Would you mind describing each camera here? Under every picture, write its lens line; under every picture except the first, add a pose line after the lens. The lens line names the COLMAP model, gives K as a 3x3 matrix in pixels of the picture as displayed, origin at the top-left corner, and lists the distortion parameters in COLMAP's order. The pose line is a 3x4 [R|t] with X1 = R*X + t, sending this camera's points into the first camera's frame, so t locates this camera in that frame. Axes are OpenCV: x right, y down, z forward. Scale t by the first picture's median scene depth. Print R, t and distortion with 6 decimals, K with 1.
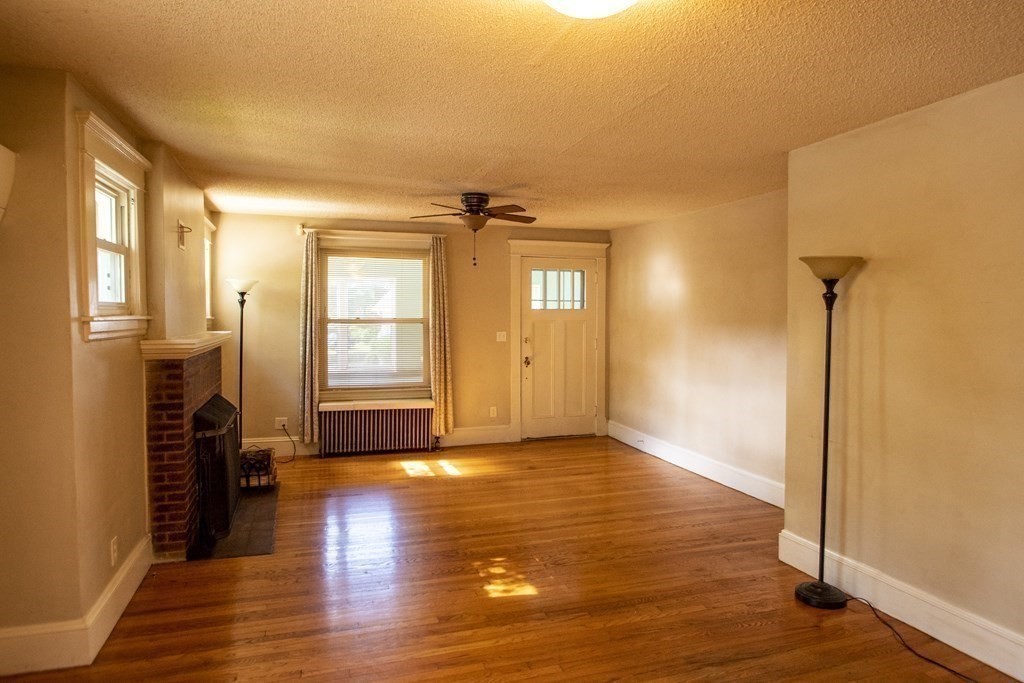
lens RADIAL K [[632.2, 0, 527.0], [0, 632.2, 333.6], [0, 0, 1]] dist [-0.022678, -0.008674]
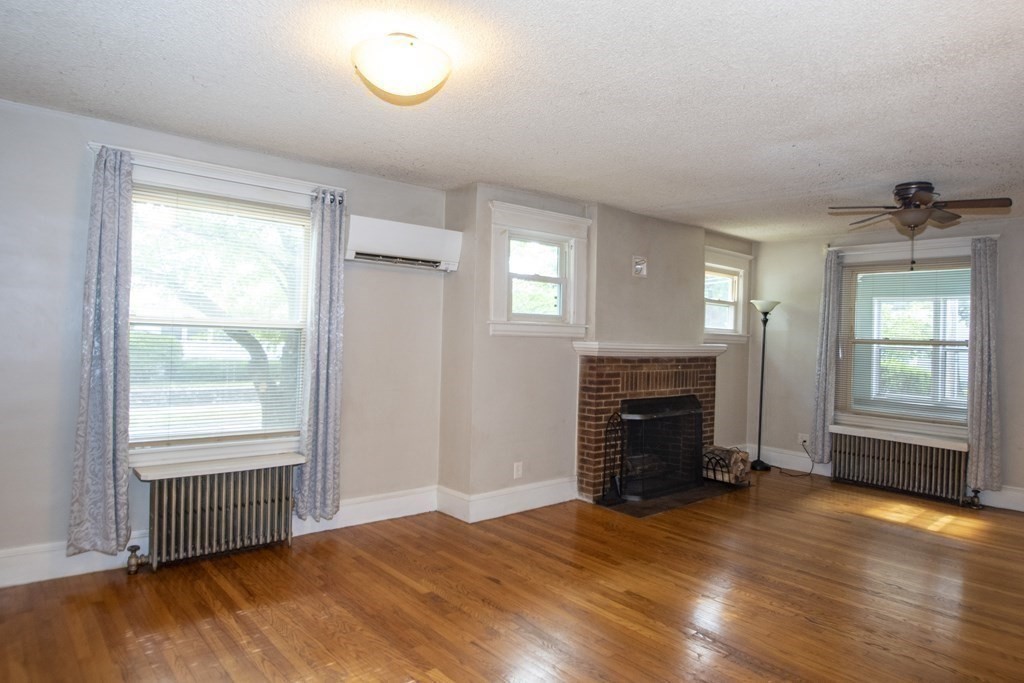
lens RADIAL K [[632.2, 0, 527.0], [0, 632.2, 333.6], [0, 0, 1]] dist [-0.022678, -0.008674]
pose [[0.376292, 0.006497, -0.926479, 0.633487], [-0.056726, 0.998261, -0.016039, 0.020469], [0.924763, 0.058591, 0.376006, 0.301881]]
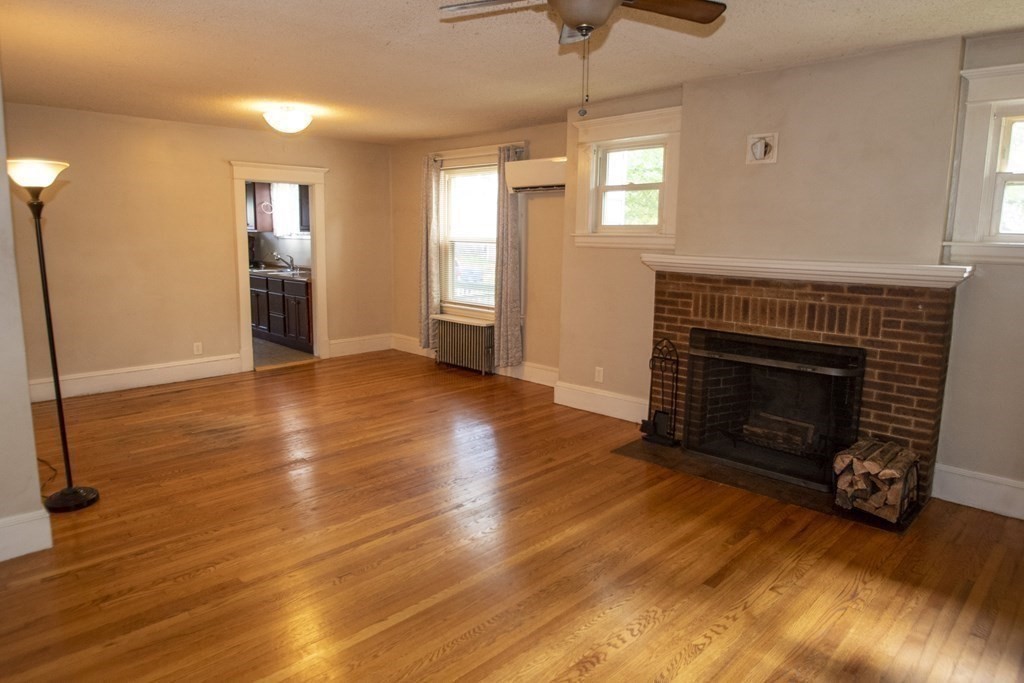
lens RADIAL K [[632.2, 0, 527.0], [0, 632.2, 333.6], [0, 0, 1]] dist [-0.022678, -0.008674]
pose [[-0.894043, 0.054736, -0.444624, 0.200341], [-0.029586, 0.983126, 0.180520, -0.048133], [0.447003, 0.174547, -0.877338, 1.826398]]
